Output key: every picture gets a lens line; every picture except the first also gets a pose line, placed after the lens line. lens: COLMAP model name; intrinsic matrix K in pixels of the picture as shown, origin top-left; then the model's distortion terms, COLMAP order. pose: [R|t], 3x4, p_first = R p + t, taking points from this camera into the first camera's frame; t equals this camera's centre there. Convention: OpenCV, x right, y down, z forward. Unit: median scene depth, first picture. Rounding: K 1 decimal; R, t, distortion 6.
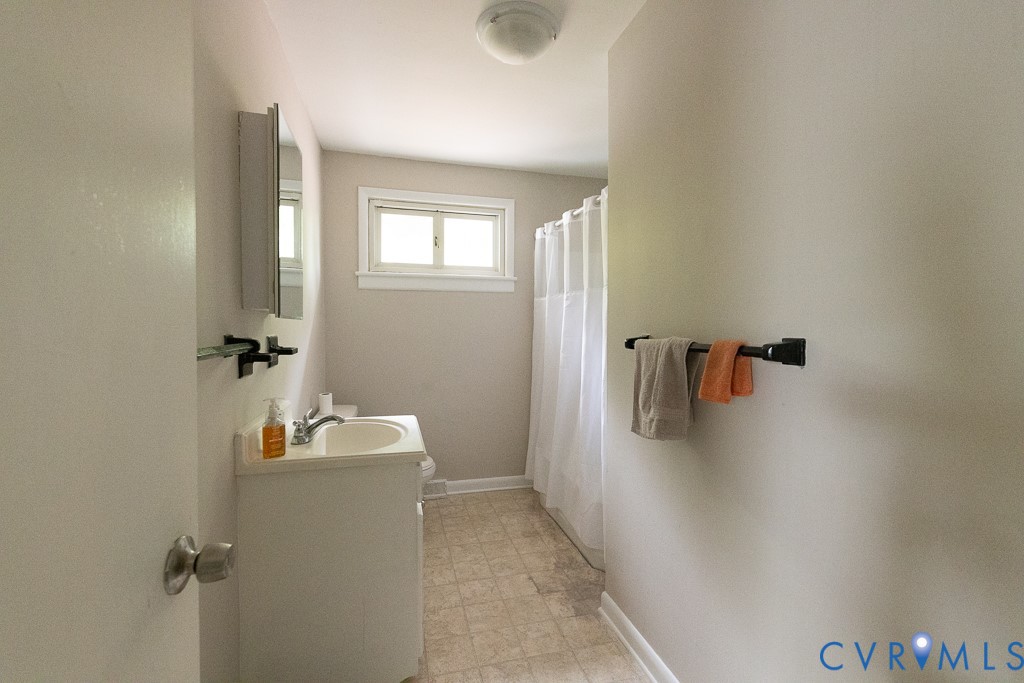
lens RADIAL K [[436.0, 0, 512.2], [0, 436.0, 341.2], [0, 0, 1]] dist [-0.002236, 0.000062]
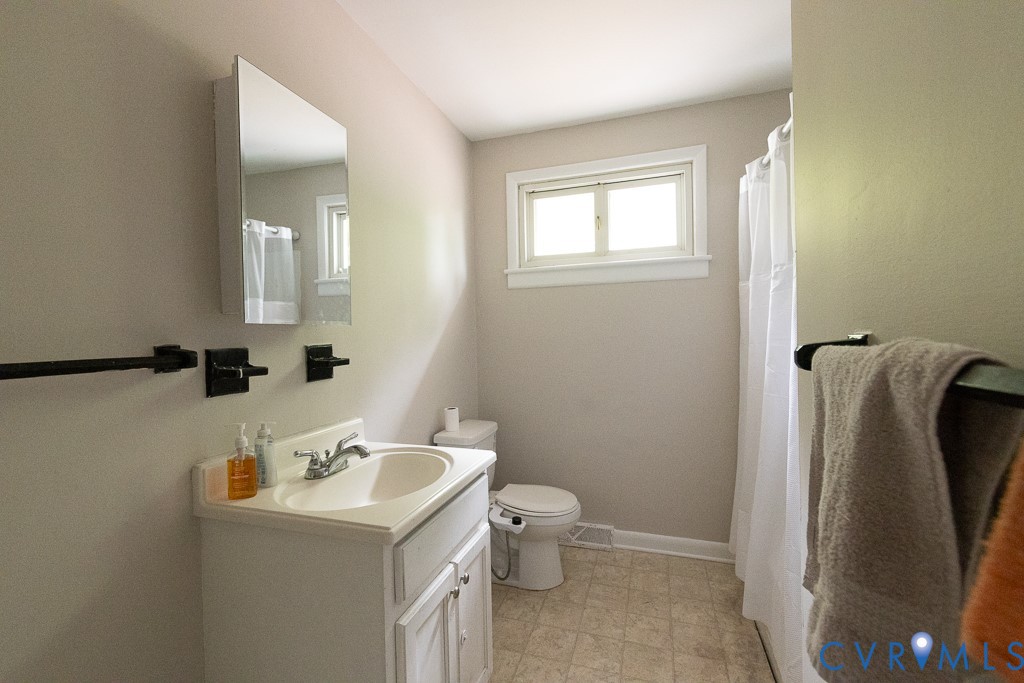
lens RADIAL K [[436.0, 0, 510.2], [0, 436.0, 340.0], [0, 0, 1]] dist [-0.002236, 0.000062]
pose [[0.832501, -0.015403, -0.553809, 0.133039], [0.007655, 0.999838, -0.016301, -0.002621], [0.553970, 0.009332, 0.832484, 0.261982]]
